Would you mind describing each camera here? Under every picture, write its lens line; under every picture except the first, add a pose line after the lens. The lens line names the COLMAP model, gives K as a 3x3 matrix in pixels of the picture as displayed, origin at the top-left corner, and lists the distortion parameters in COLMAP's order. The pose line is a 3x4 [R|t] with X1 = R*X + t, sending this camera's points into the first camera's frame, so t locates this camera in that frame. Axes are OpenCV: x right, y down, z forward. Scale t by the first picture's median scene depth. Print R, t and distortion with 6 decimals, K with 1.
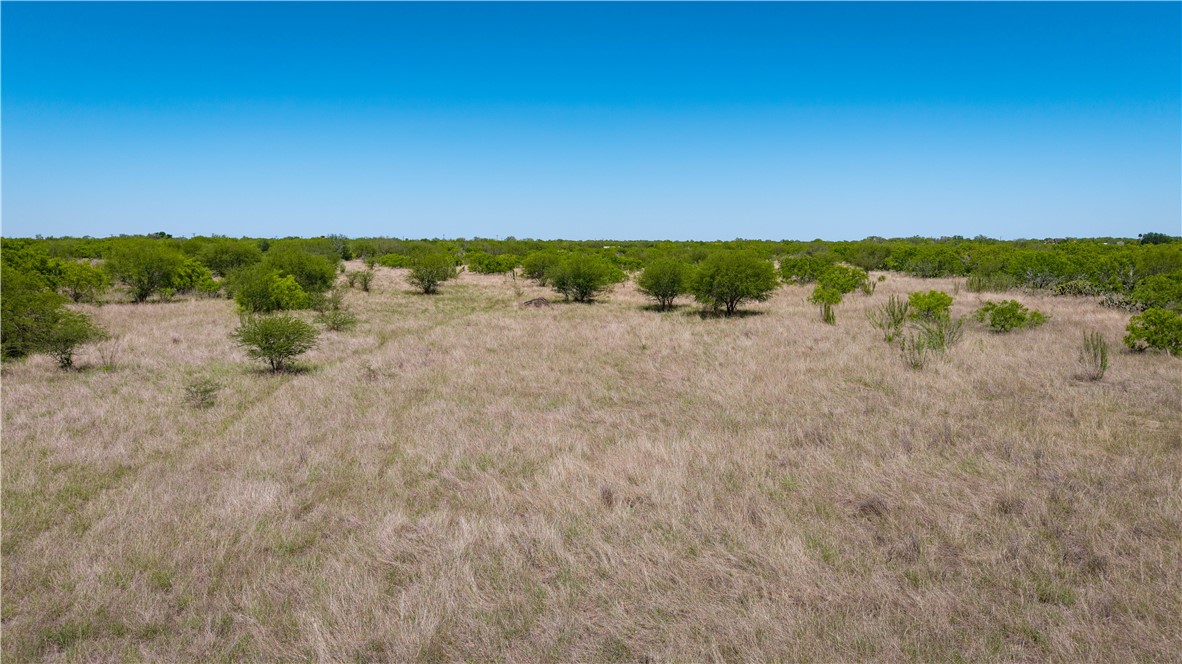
lens RADIAL K [[793.1, 0, 591.5], [0, 793.1, 331.7], [0, 0, 1]] dist [0.034321, -0.041253]
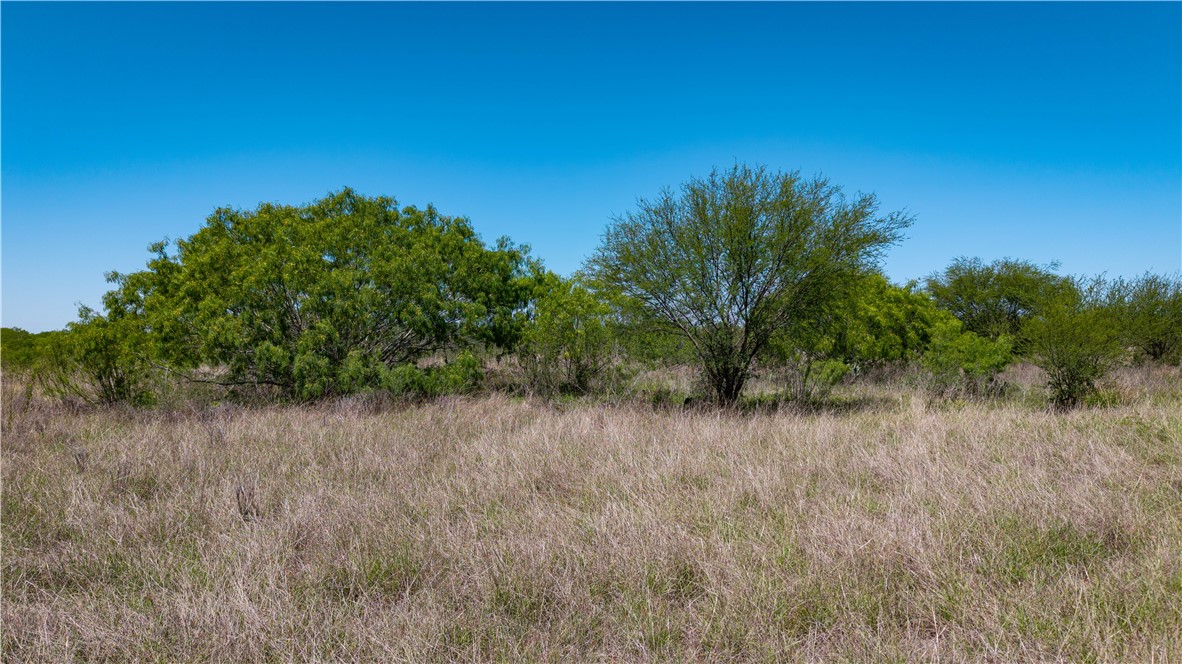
lens RADIAL K [[793.1, 0, 591.5], [0, 793.1, 332.6], [0, 0, 1]] dist [0.034321, -0.041253]
pose [[0.681094, -0.004444, -0.732182, -0.353148], [-0.082232, 0.993191, -0.082522, -0.030513], [0.727564, 0.116414, 0.676091, 0.691537]]
